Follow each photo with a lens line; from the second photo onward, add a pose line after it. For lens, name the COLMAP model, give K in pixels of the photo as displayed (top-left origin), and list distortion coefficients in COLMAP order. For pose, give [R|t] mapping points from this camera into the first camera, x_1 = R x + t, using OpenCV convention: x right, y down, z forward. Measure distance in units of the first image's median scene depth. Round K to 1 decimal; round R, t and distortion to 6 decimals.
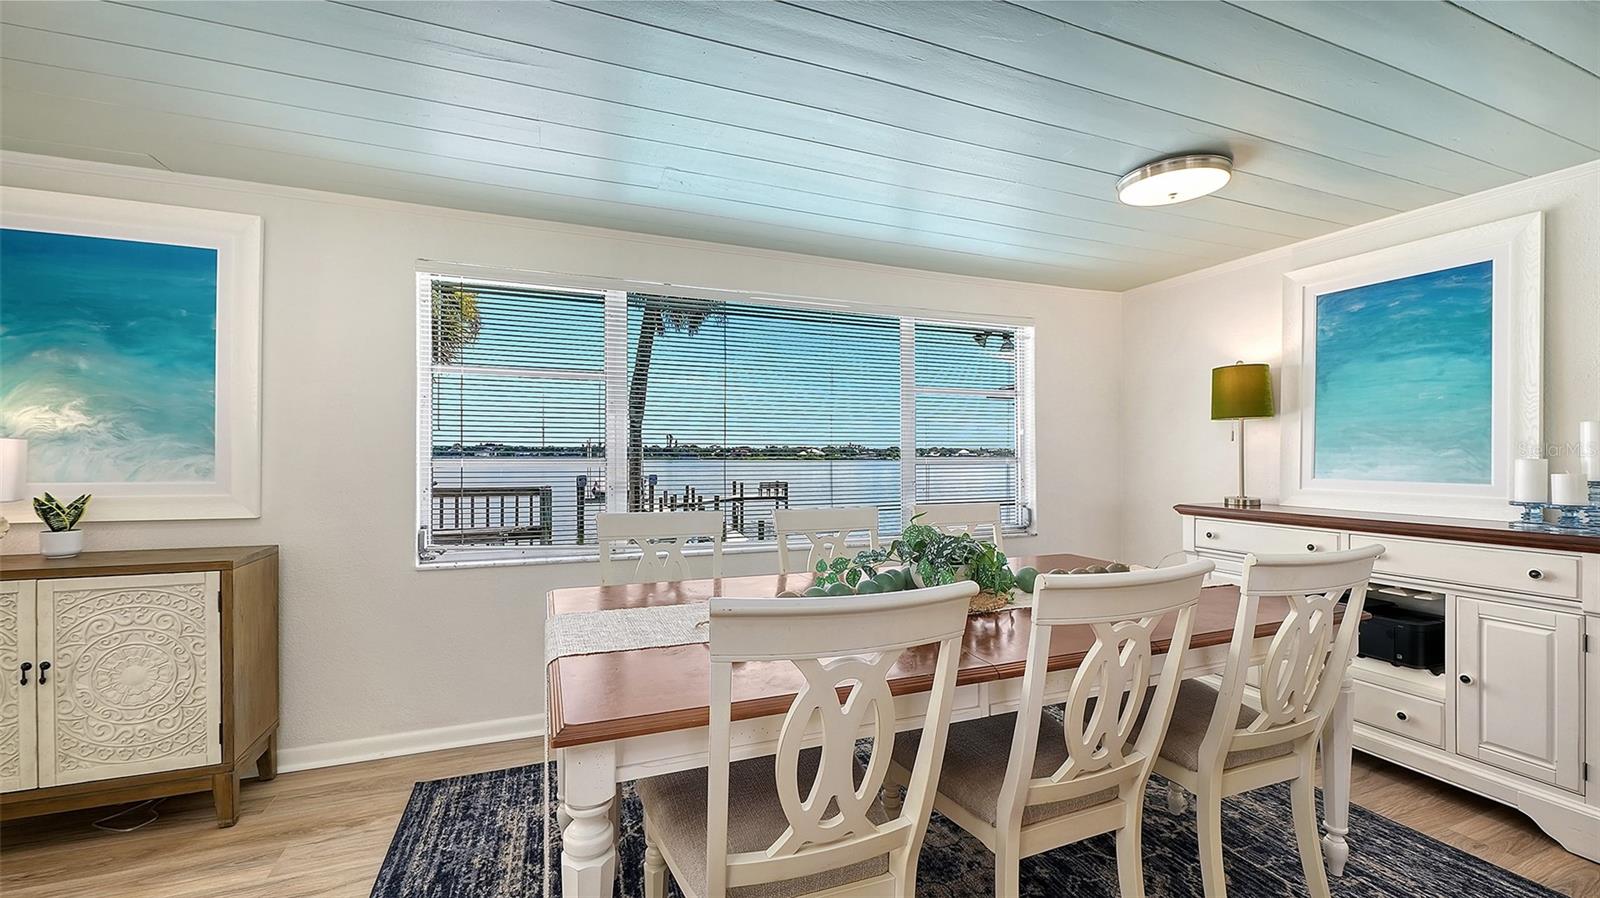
lens RADIAL K [[631.6, 0, 800.4], [0, 631.6, 442.3], [0, 0, 1]] dist [-0.004618, -0.000313]
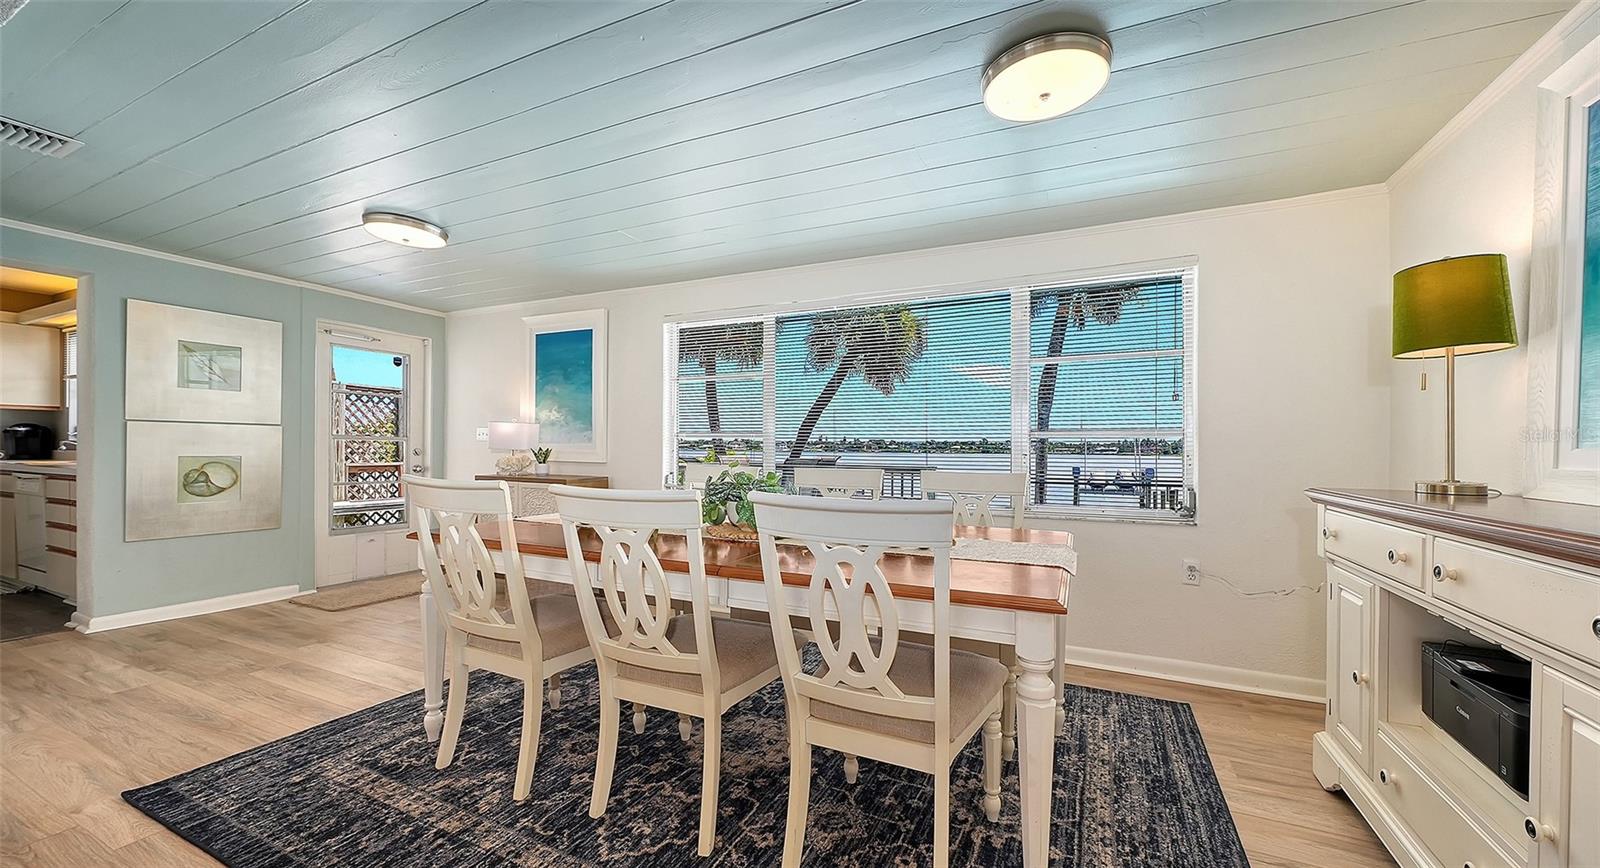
lens RADIAL K [[578.9, 0, 831.1], [0, 578.9, 444.4], [0, 0, 1]] dist [0.001827, 0.000104]
pose [[0.696782, -0.000633, -0.717283, 0.944080], [0.008104, 0.999943, 0.006989, 0.057940], [0.717237, -0.010682, 0.696747, 0.257290]]
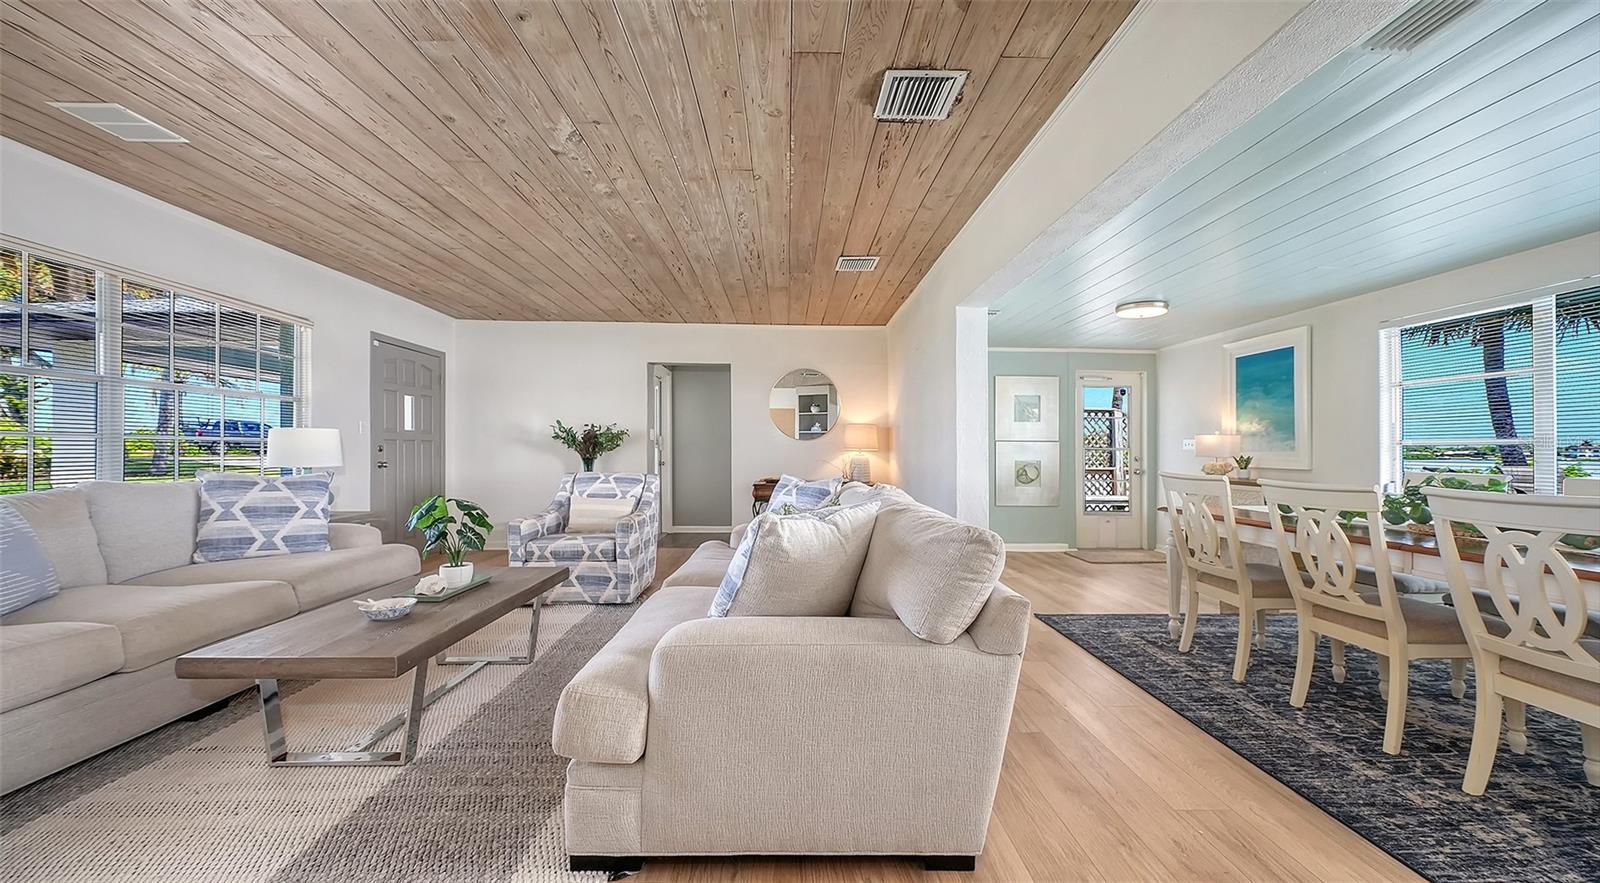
lens RADIAL K [[565.7, 0, 799.7], [0, 565.7, 449.8], [0, 0, 1]] dist [-0.015147, -0.000186]
pose [[-0.344072, -0.006399, -0.938921, 1.507746], [0.015699, 0.999798, -0.012567, 0.051986], [0.938812, -0.019064, -0.343902, 0.047917]]
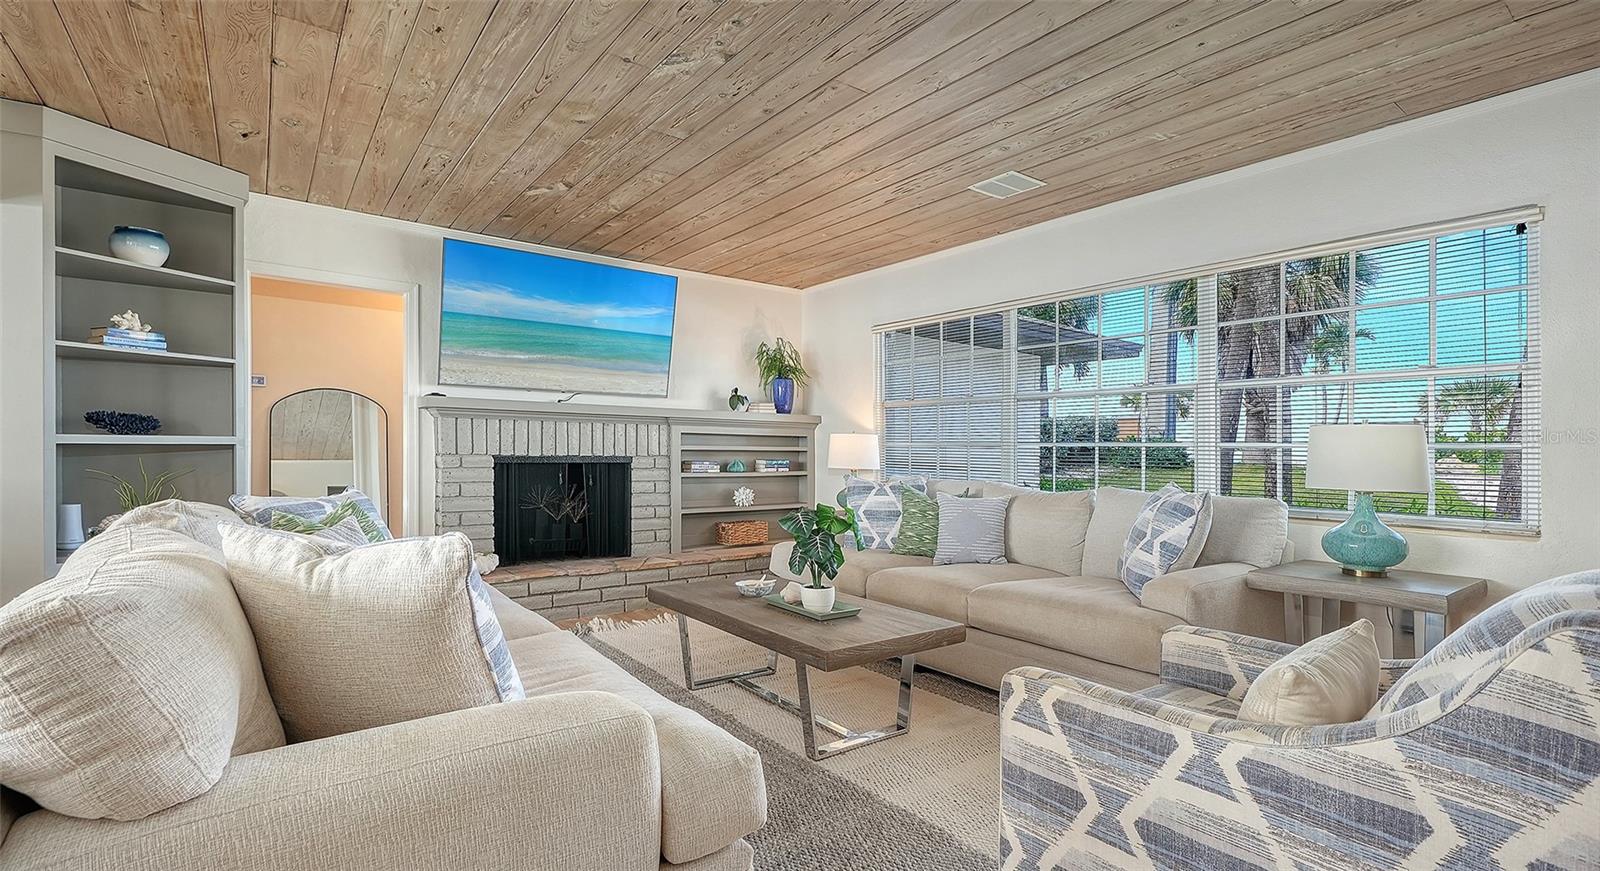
lens RADIAL K [[700.8, 0, 800.1], [0, 700.8, 428.4], [0, 0, 1]] dist [0.019829, 0.000050]
pose [[-0.274230, 0.021015, 0.961435, -0.484585], [-0.037756, 0.998755, -0.032600, 0.026190], [-0.960923, -0.045240, -0.273095, -0.647230]]
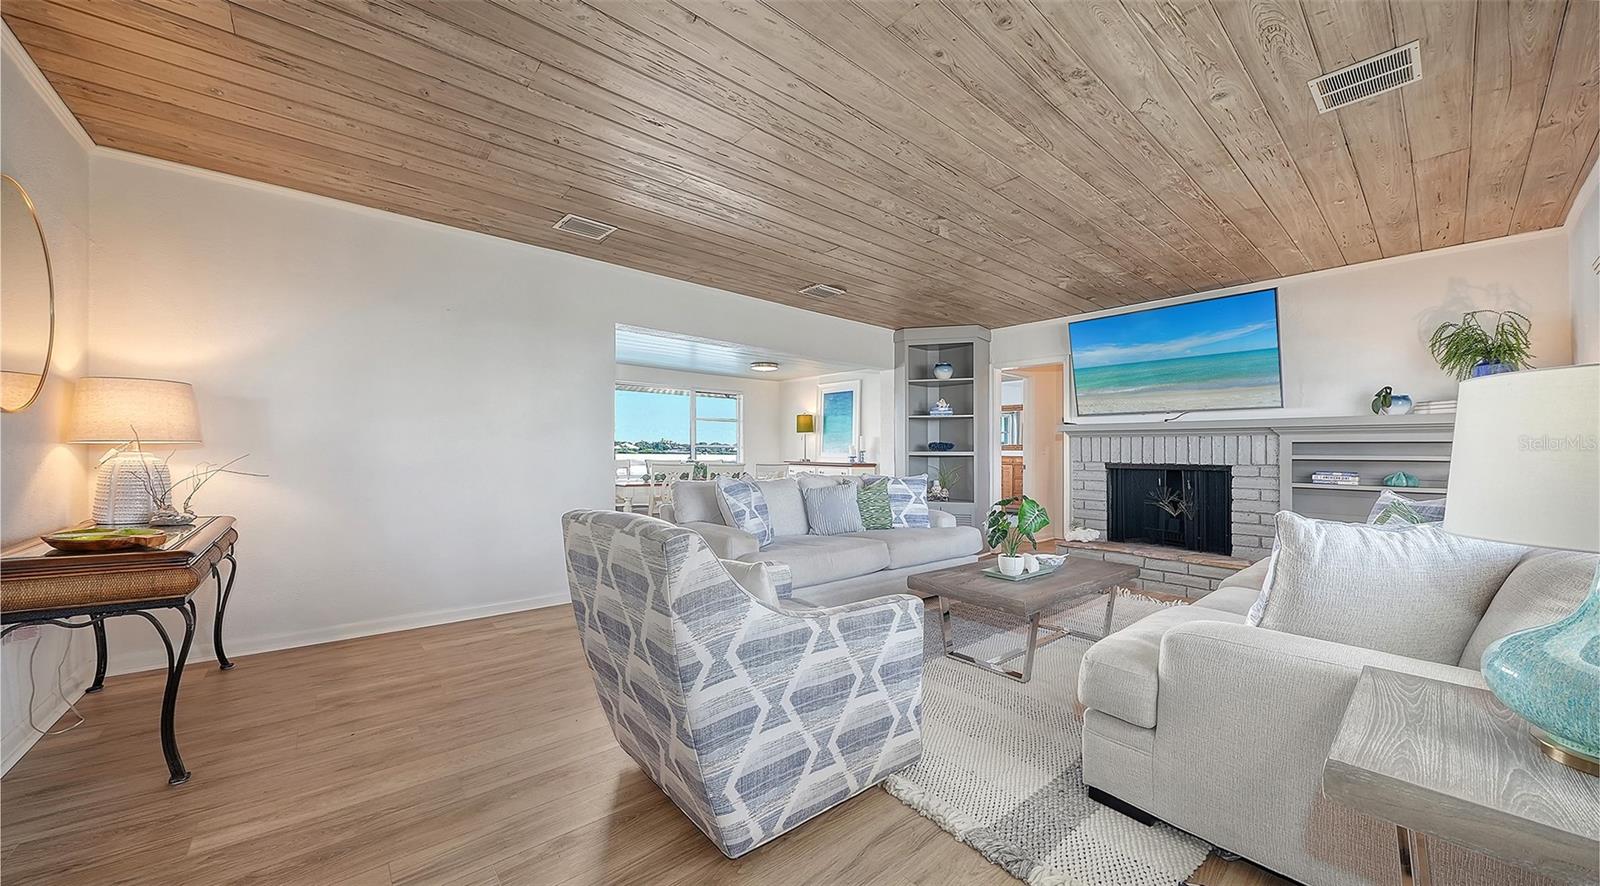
lens RADIAL K [[557.7, 0, 840.5], [0, 557.7, 431.8], [0, 0, 1]] dist [-0.008376, -0.000044]
pose [[0.926352, 0.020011, 0.376127, -0.179875], [-0.015389, 0.999765, -0.015289, -0.003935], [-0.376344, 0.008374, 0.926442, -2.053141]]
